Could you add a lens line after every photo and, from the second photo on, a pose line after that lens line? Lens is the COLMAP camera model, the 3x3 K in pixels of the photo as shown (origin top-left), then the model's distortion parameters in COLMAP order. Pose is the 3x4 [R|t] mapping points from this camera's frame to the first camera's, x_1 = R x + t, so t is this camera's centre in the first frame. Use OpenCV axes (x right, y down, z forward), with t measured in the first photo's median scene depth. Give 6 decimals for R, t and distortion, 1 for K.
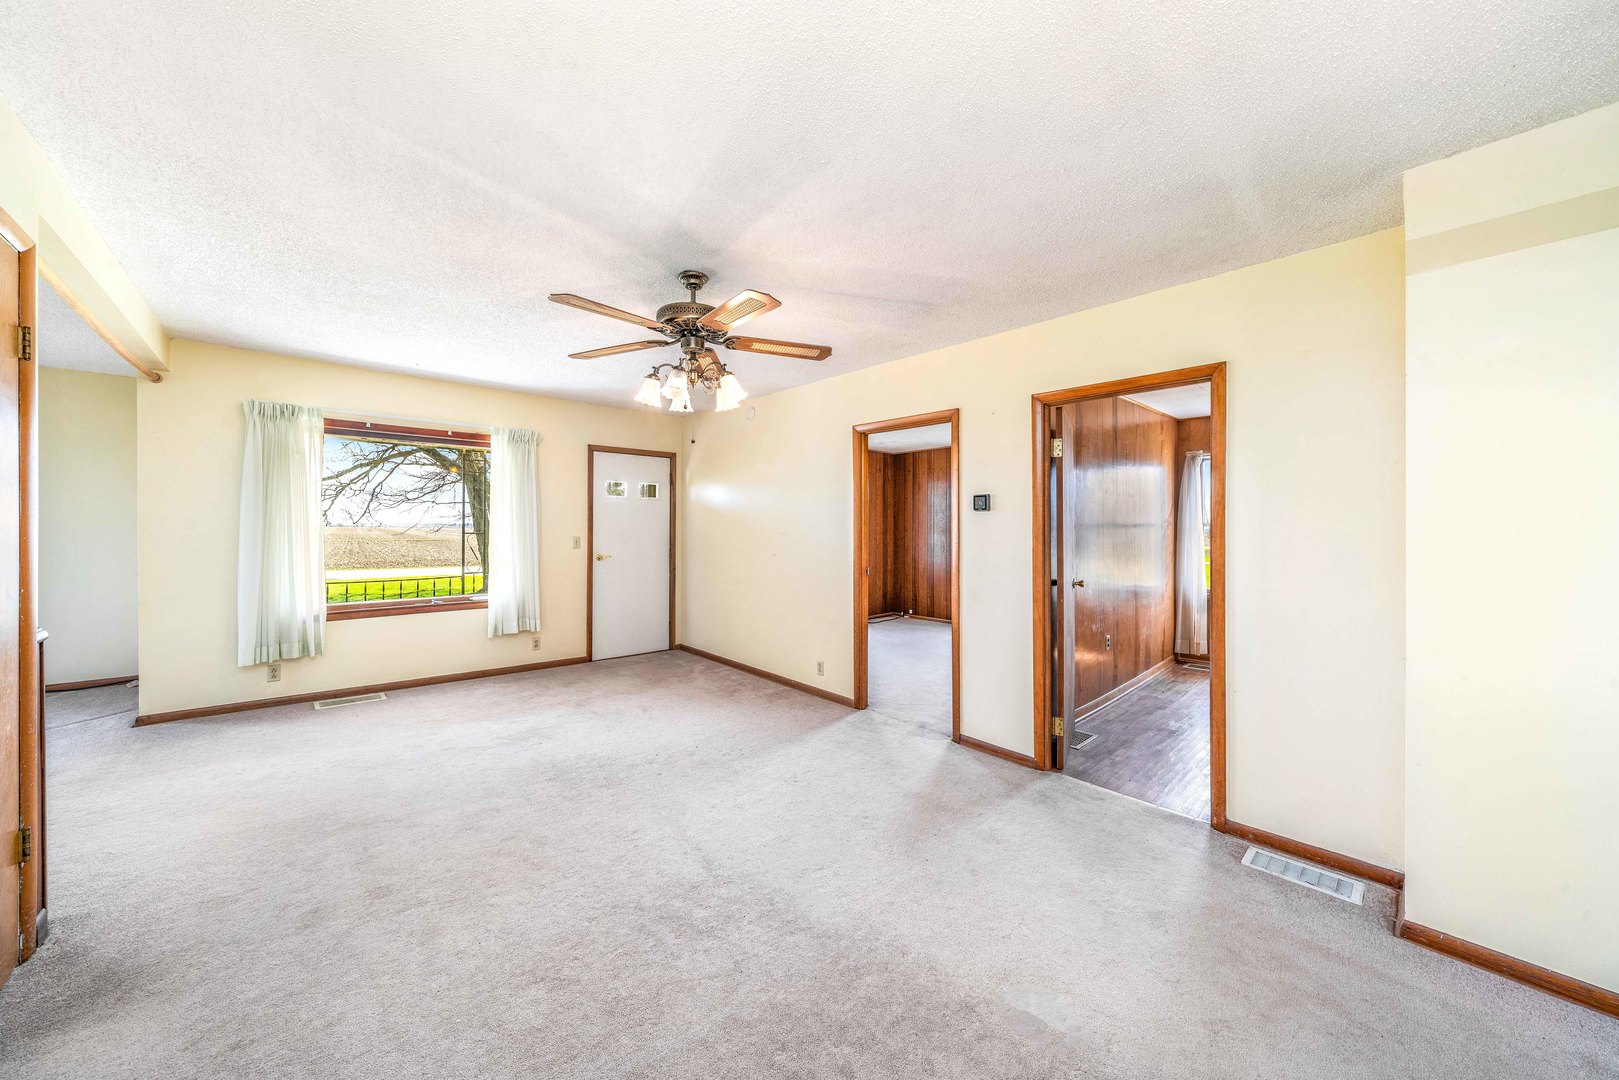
lens RADIAL K [[553.8, 0, 809.5], [0, 553.8, 540.0], [0, 0, 1]] dist [0.000134, 0.000016]
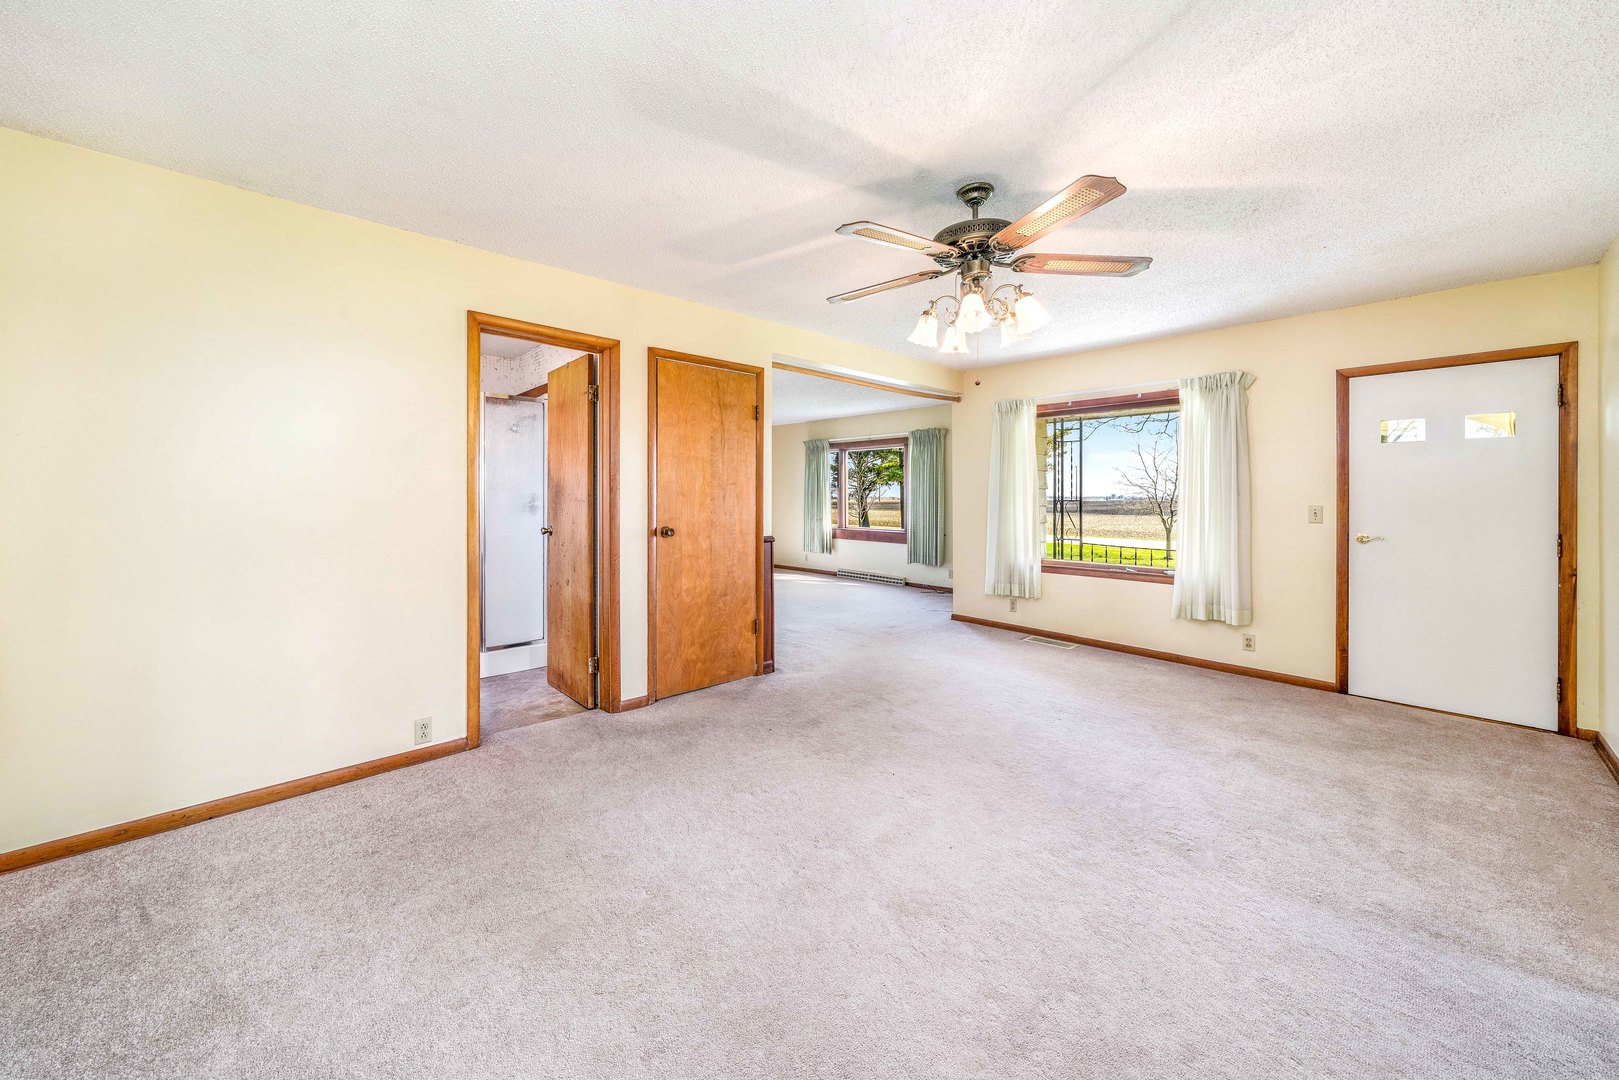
lens RADIAL K [[602.8, 0, 805.1], [0, 602.8, 504.2], [0, 0, 1]] dist [-0.000010, 0.000002]
pose [[0.011290, 0.001098, -0.999936, 0.390334], [-0.027267, 0.999628, 0.000790, 0.009595], [0.999564, 0.027257, 0.011316, 0.404341]]
